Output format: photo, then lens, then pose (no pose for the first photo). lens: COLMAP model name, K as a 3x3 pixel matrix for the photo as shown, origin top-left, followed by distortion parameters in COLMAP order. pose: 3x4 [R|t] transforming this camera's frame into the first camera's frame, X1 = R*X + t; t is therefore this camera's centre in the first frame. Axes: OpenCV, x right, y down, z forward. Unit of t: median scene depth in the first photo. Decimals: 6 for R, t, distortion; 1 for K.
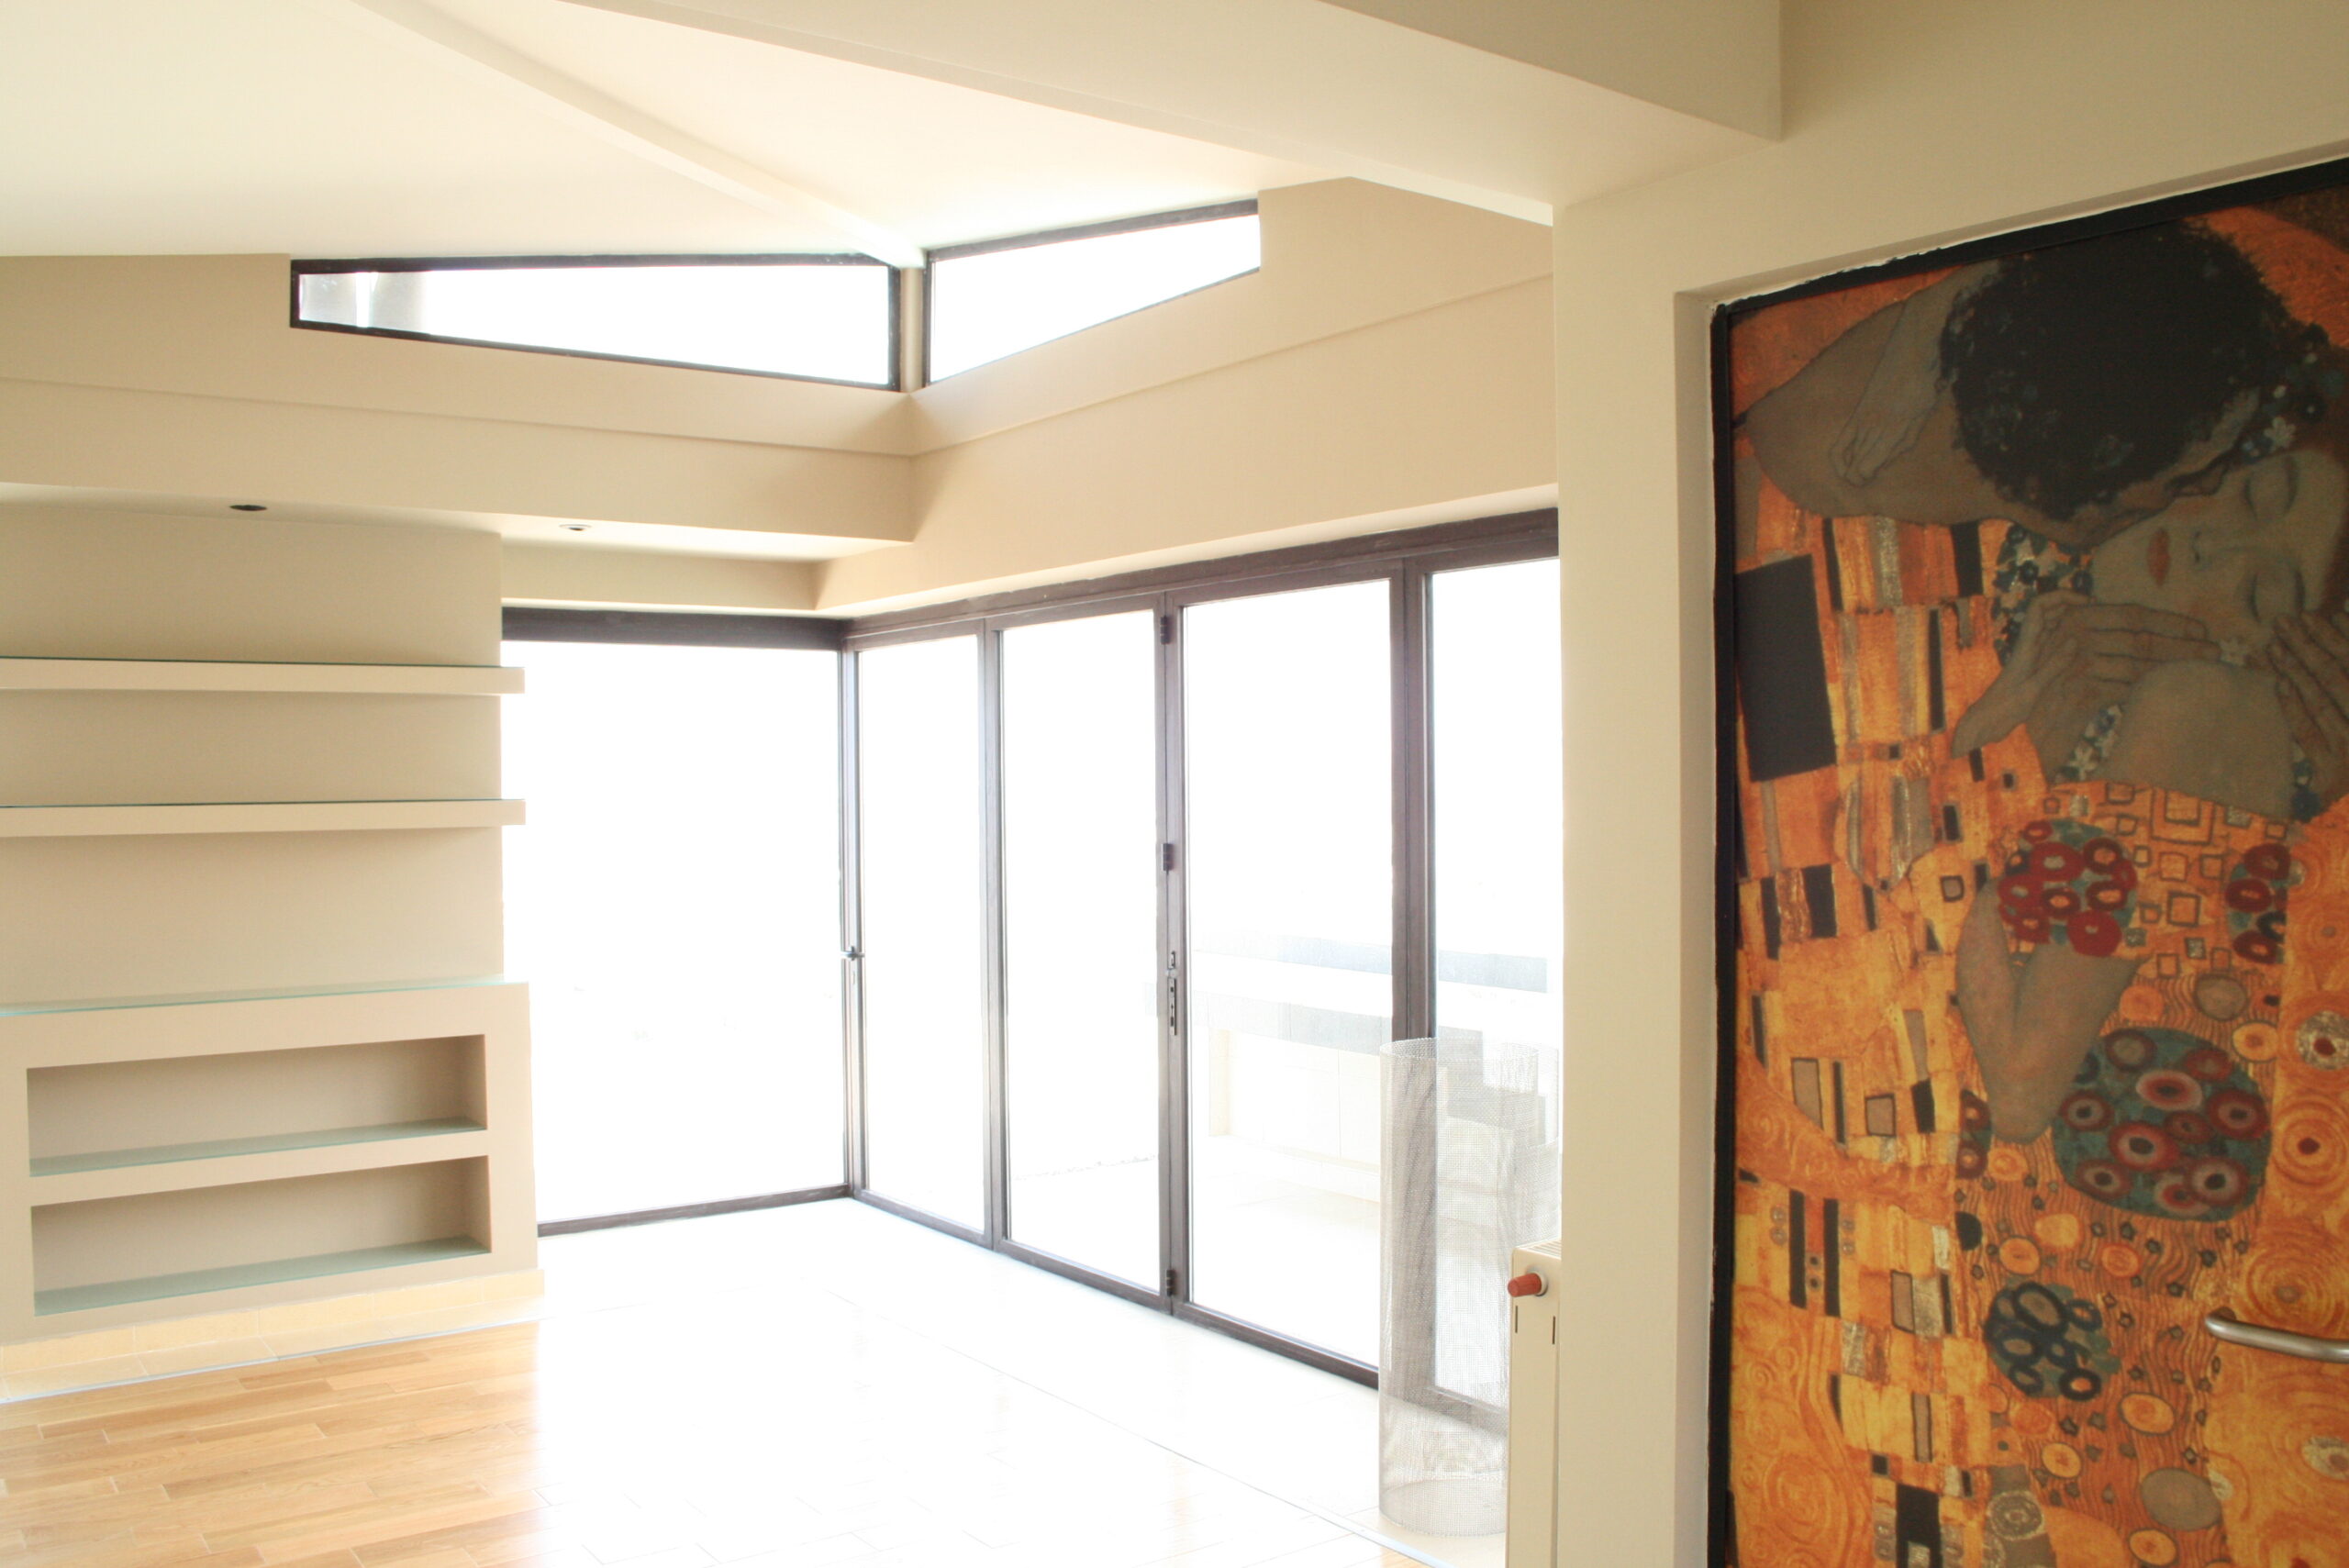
lens RADIAL K [[1971.9, 0, 1189.9], [0, 1971.9, 794.6], [0, 0, 1]] dist [-0.156239, 0.131344]
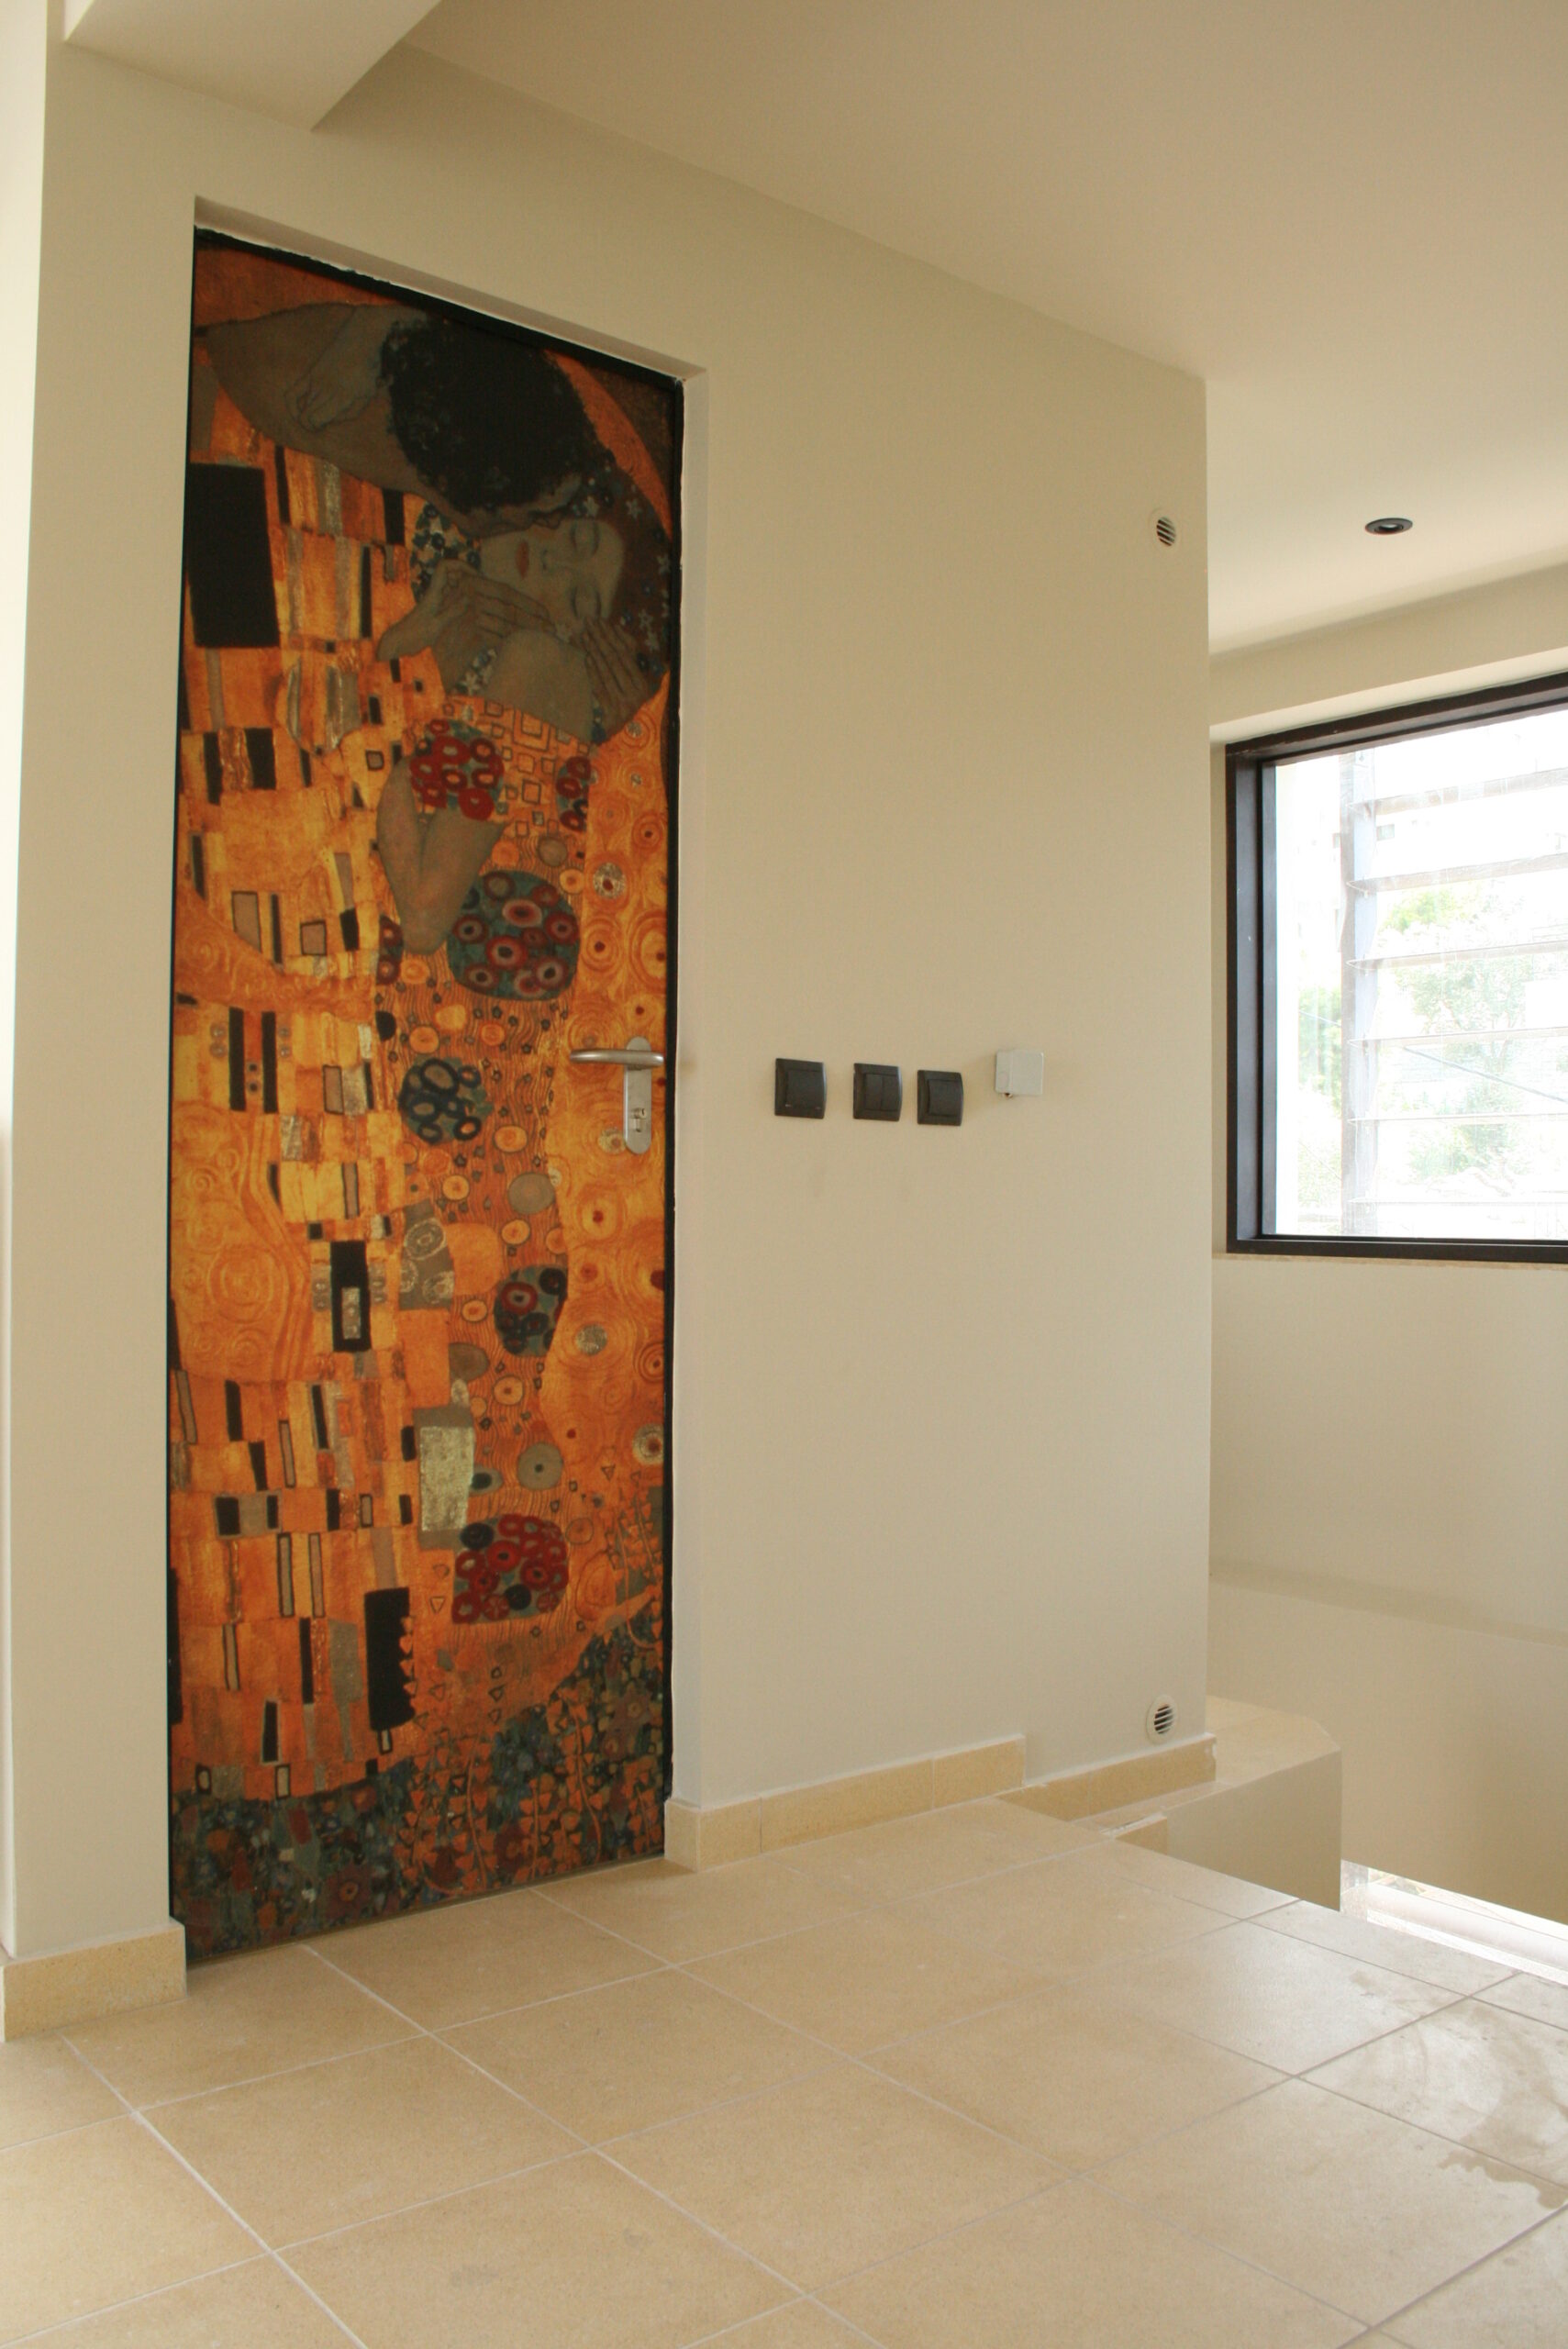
lens RADIAL K [[1971.9, 0, 834.0], [0, 1971.9, 1154.9], [0, 0, 1]] dist [-0.156239, 0.131344]
pose [[-0.058391, 0.033817, 0.997721, -0.925123], [0.007004, 0.999415, -0.033465, 0.363567], [-0.998269, 0.005033, -0.058594, 0.784896]]
